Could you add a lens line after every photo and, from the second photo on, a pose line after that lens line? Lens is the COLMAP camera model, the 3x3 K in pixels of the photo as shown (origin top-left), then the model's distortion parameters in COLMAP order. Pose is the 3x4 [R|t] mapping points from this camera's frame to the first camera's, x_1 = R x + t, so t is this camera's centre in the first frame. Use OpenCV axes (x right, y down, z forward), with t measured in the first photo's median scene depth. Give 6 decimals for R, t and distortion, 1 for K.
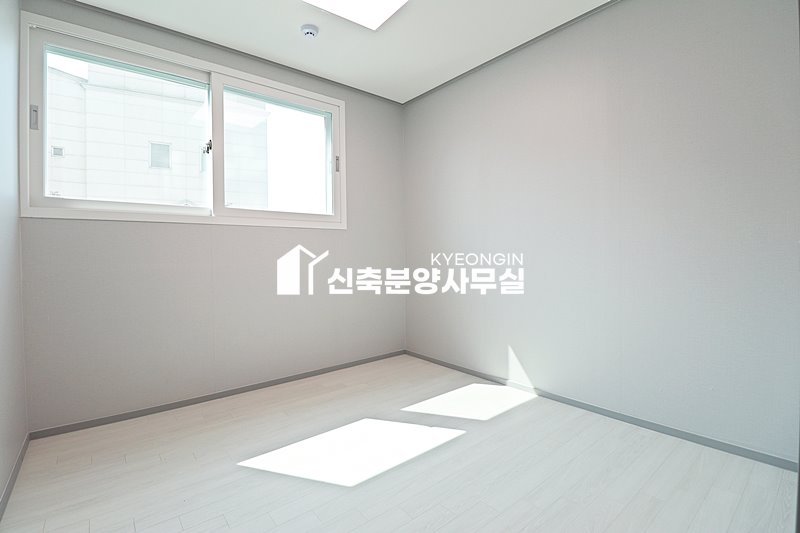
lens RADIAL K [[369.5, 0, 399.3], [0, 369.5, 258.2], [0, 0, 1]] dist [0.001442, -0.014783]
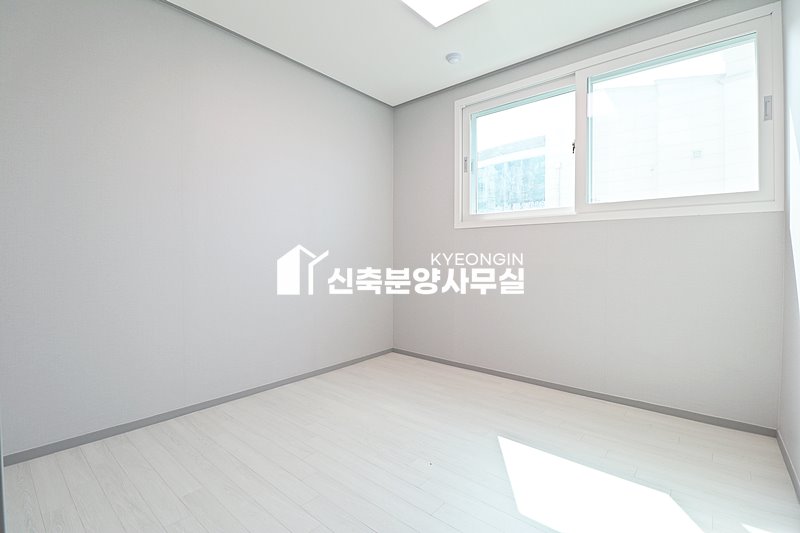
lens RADIAL K [[369.5, 0, 399.3], [0, 369.5, 258.2], [0, 0, 1]] dist [0.001442, -0.014783]
pose [[0.166545, 0.020959, -0.985811, 0.439020], [-0.009759, 0.999760, 0.019607, -0.008119], [0.985986, 0.006355, 0.166710, 0.365584]]
